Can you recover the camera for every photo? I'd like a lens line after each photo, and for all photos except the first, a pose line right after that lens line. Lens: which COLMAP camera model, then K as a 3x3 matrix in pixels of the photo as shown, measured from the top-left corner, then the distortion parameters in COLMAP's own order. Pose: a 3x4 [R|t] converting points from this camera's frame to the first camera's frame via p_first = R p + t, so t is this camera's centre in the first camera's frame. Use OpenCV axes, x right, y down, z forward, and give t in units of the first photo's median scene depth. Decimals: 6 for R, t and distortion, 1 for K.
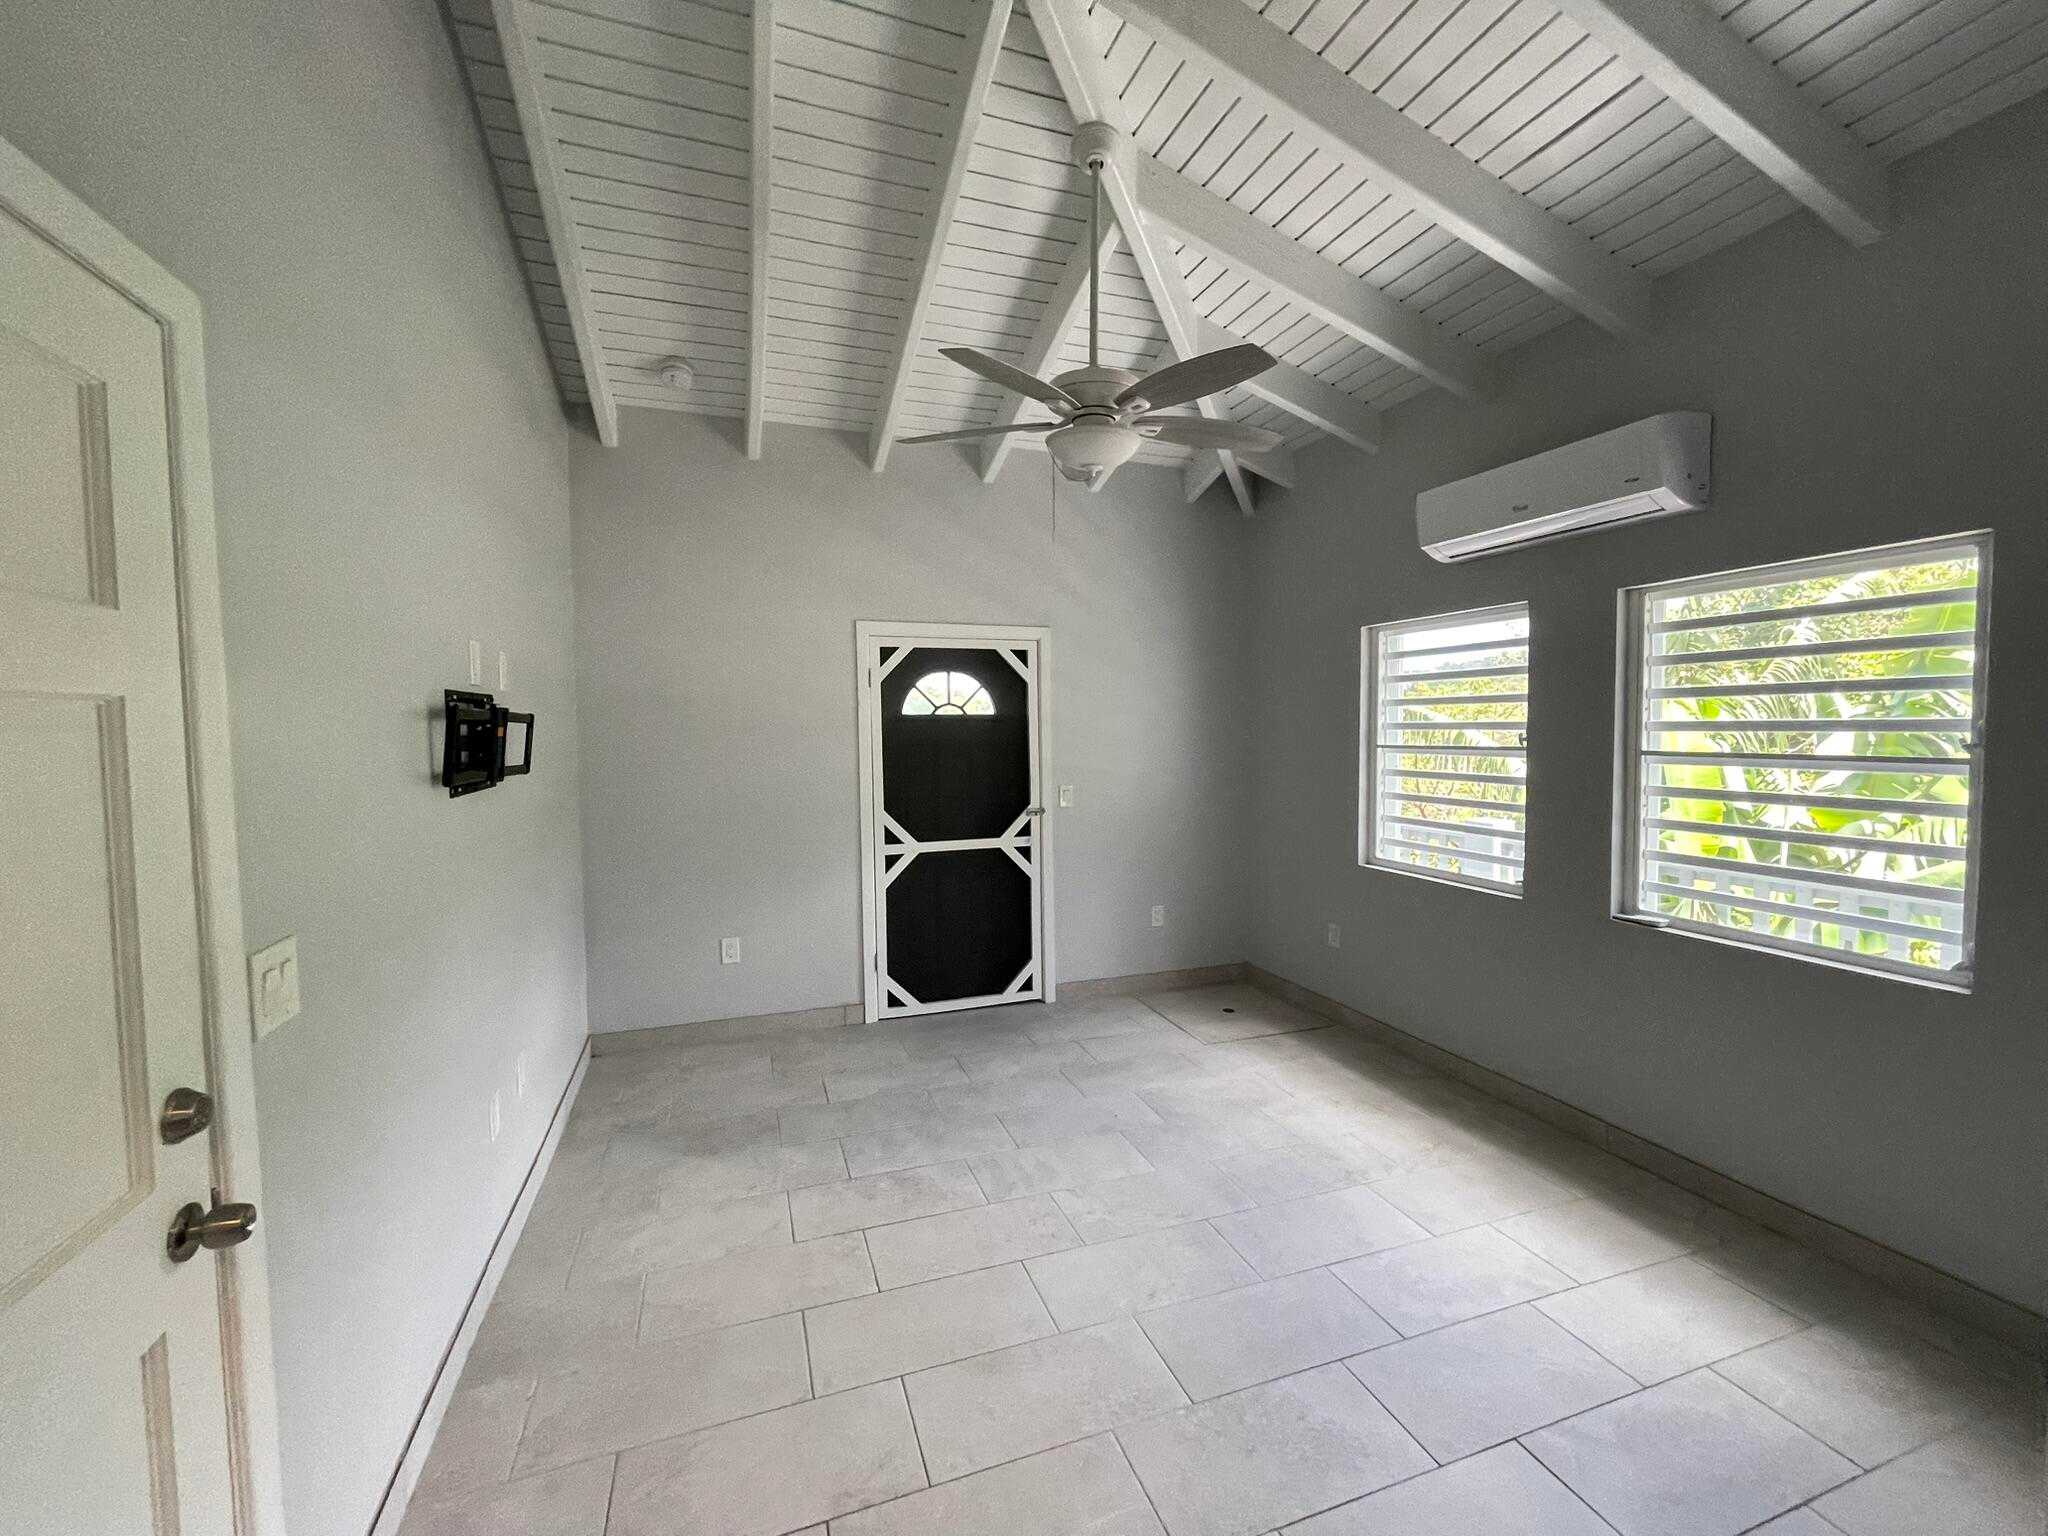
lens RADIAL K [[829.5, 0, 1023.0], [0, 829.5, 763.3], [0, 0, 1]] dist [-0.016763, 0.000244]
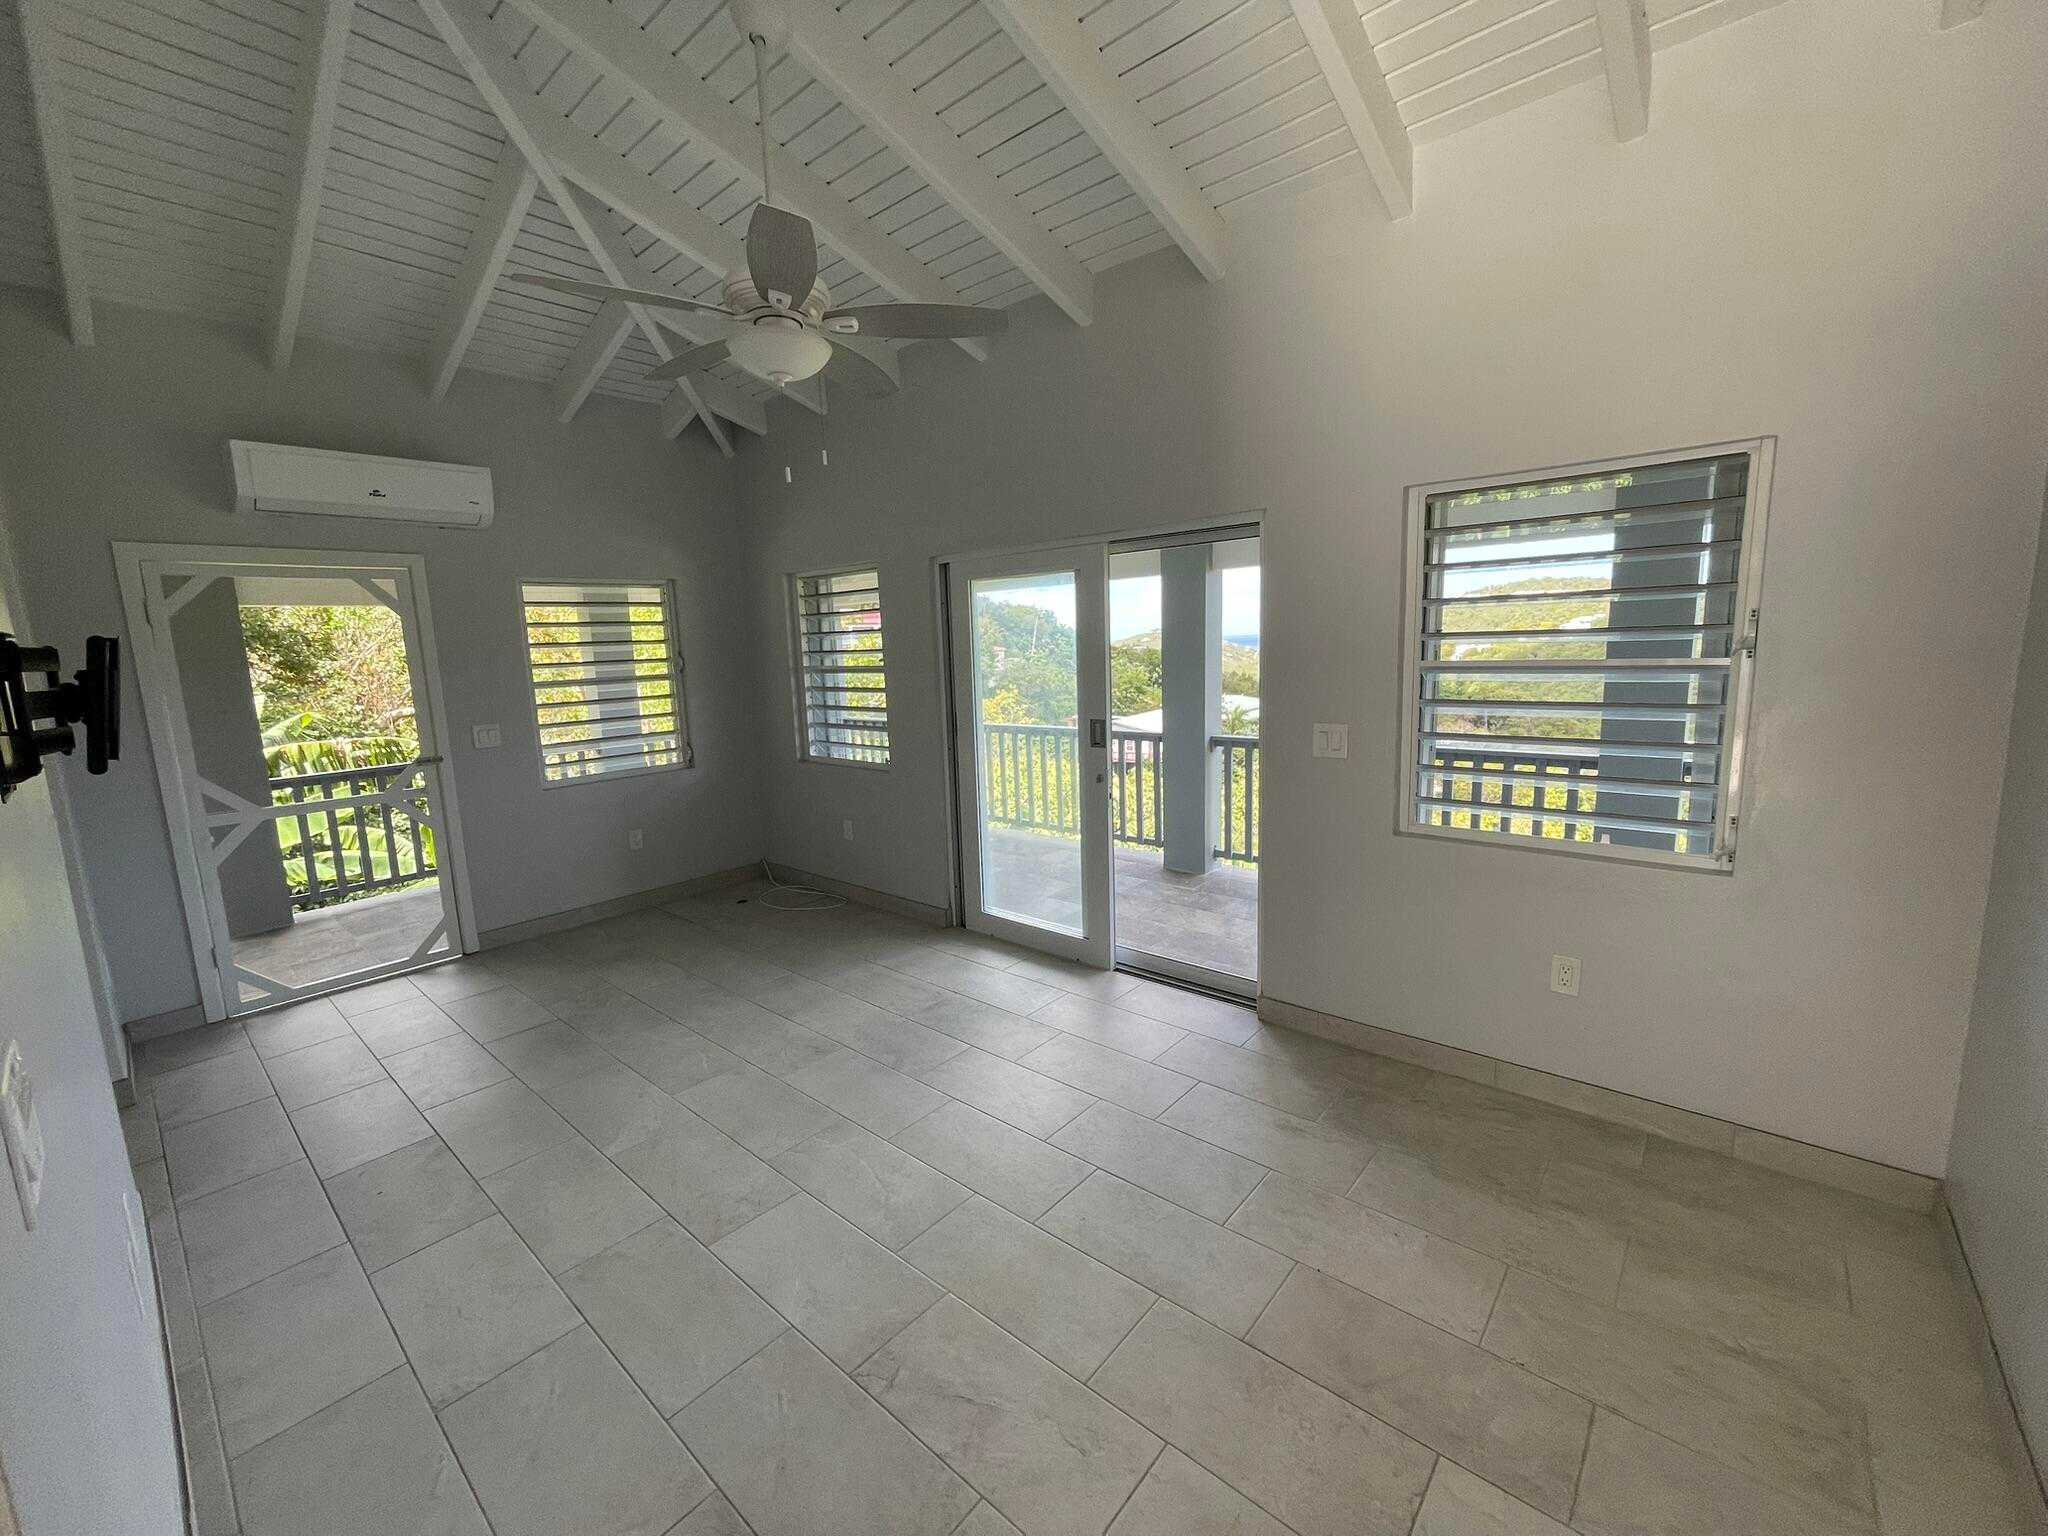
lens RADIAL K [[829.5, 0, 1022.5], [0, 829.5, 774.7], [0, 0, 1]] dist [-0.016763, 0.000244]
pose [[0.869190, -0.094825, 0.485301, 0.113732], [0.045852, 0.992668, 0.111839, 0.019675], [-0.492348, -0.074958, 0.867165, -0.386124]]
